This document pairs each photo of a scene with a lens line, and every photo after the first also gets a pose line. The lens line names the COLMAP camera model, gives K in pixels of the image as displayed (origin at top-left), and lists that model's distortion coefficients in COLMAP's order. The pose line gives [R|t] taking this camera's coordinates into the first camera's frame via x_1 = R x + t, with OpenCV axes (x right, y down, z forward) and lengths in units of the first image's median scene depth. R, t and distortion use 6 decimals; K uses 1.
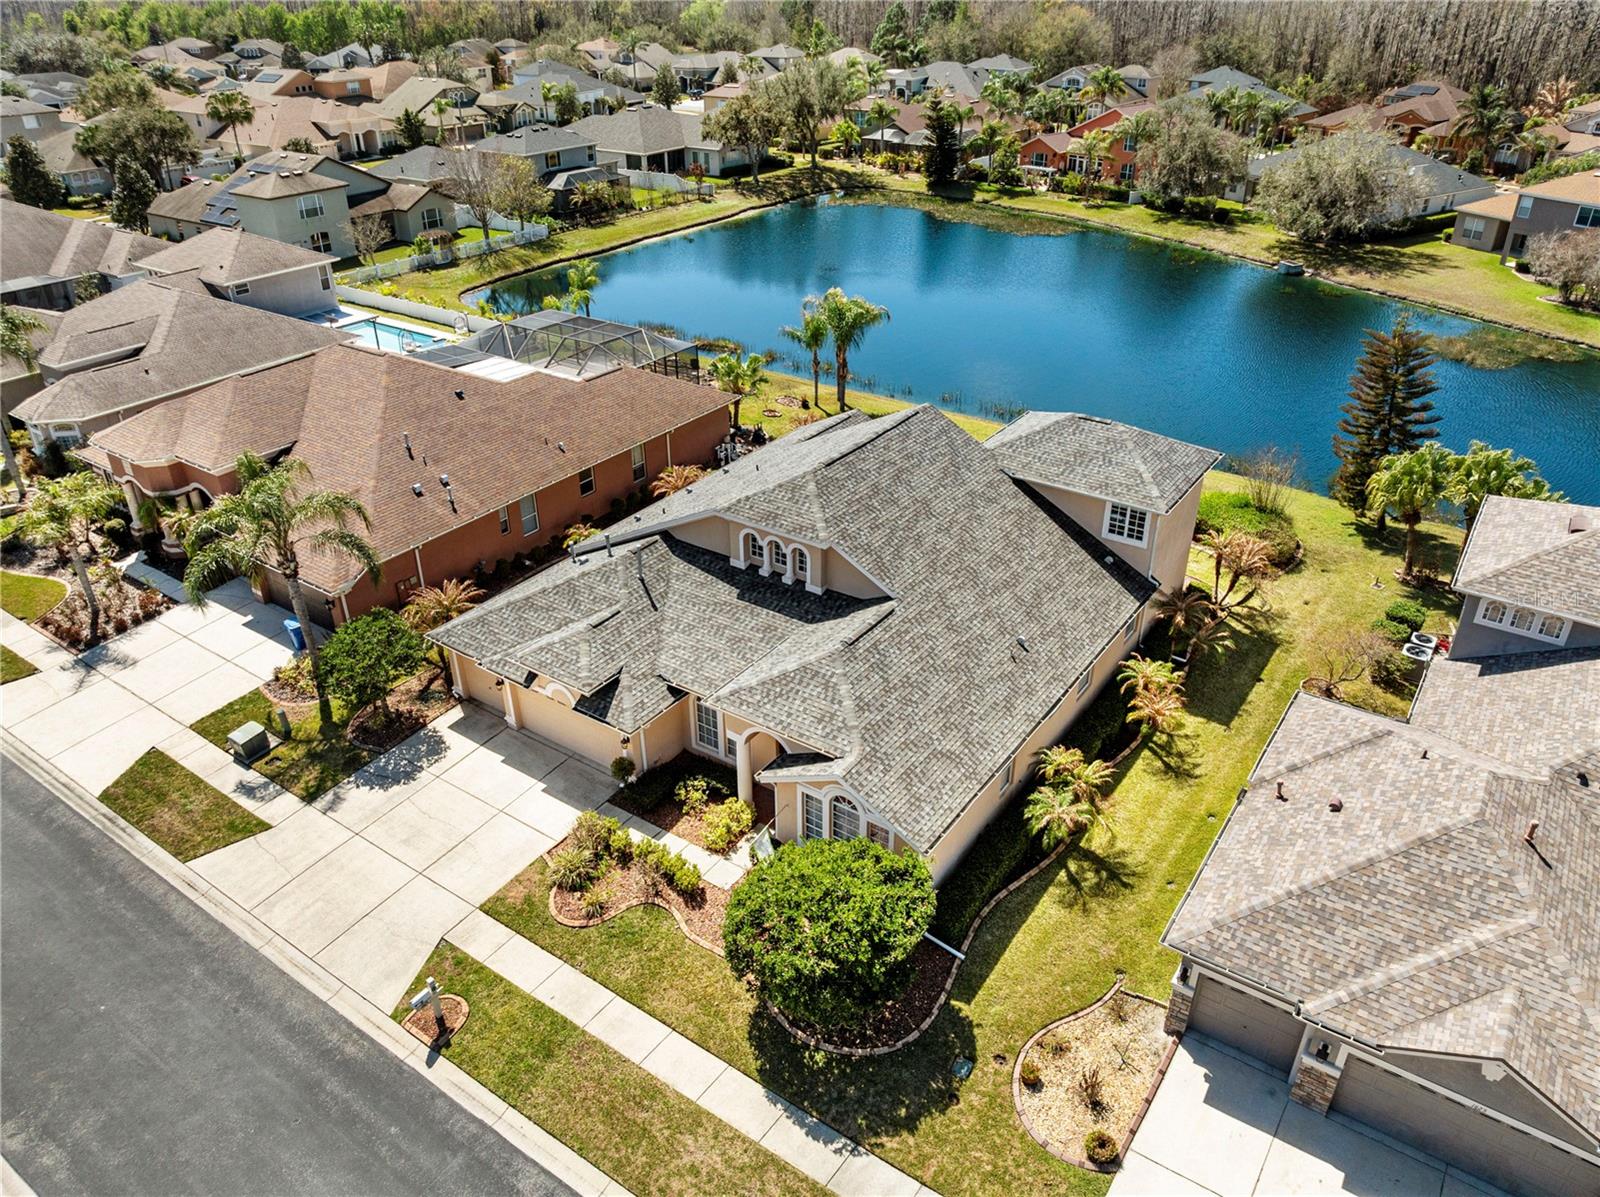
lens RADIAL K [[1133.1, 0, 849.1], [0, 1133.1, 593.7], [0, 0, 1]] dist [-0.034548, 0.001213]
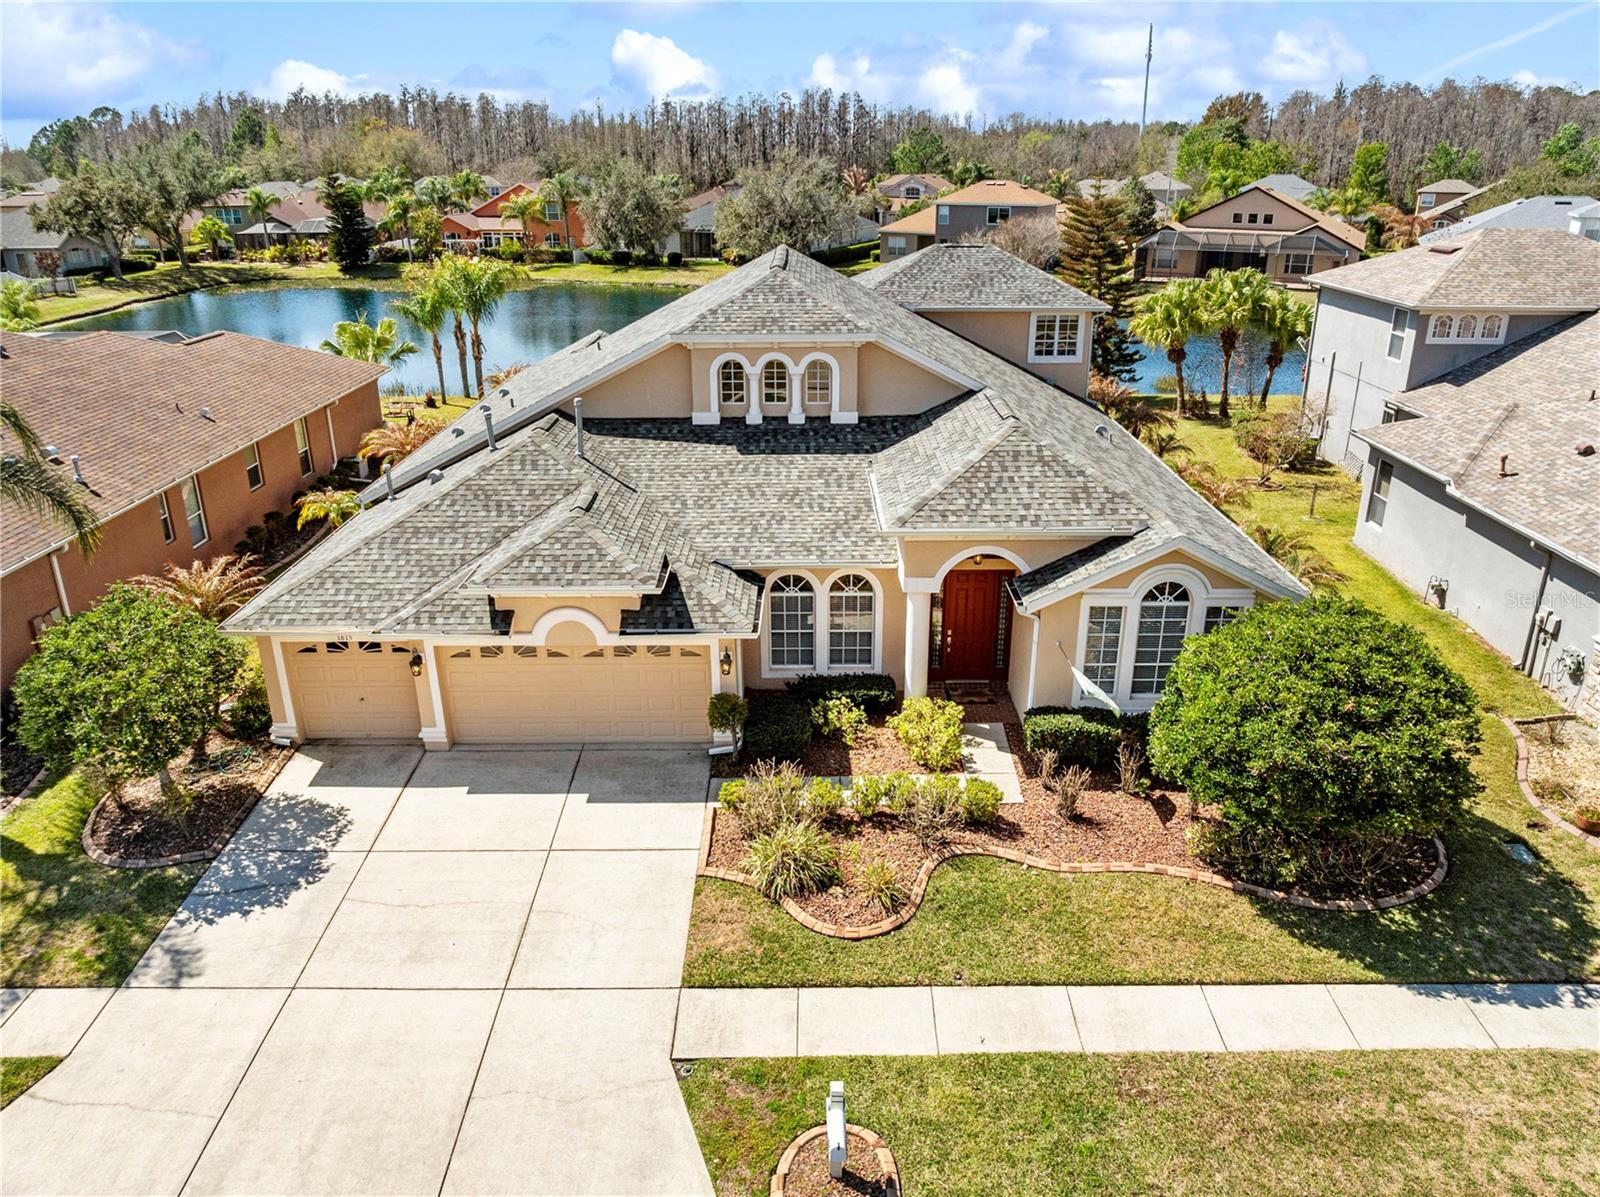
lens RADIAL K [[1122.0, 0, 834.3], [0, 1122.0, 582.0], [0, 0, 1]] dist [-0.035484, -0.001340]
pose [[0.826836, -0.211906, 0.520997, -0.372823], [0.285228, 0.956341, -0.063691, 0.120340], [-0.484754, 0.201264, 0.851179, 0.388706]]
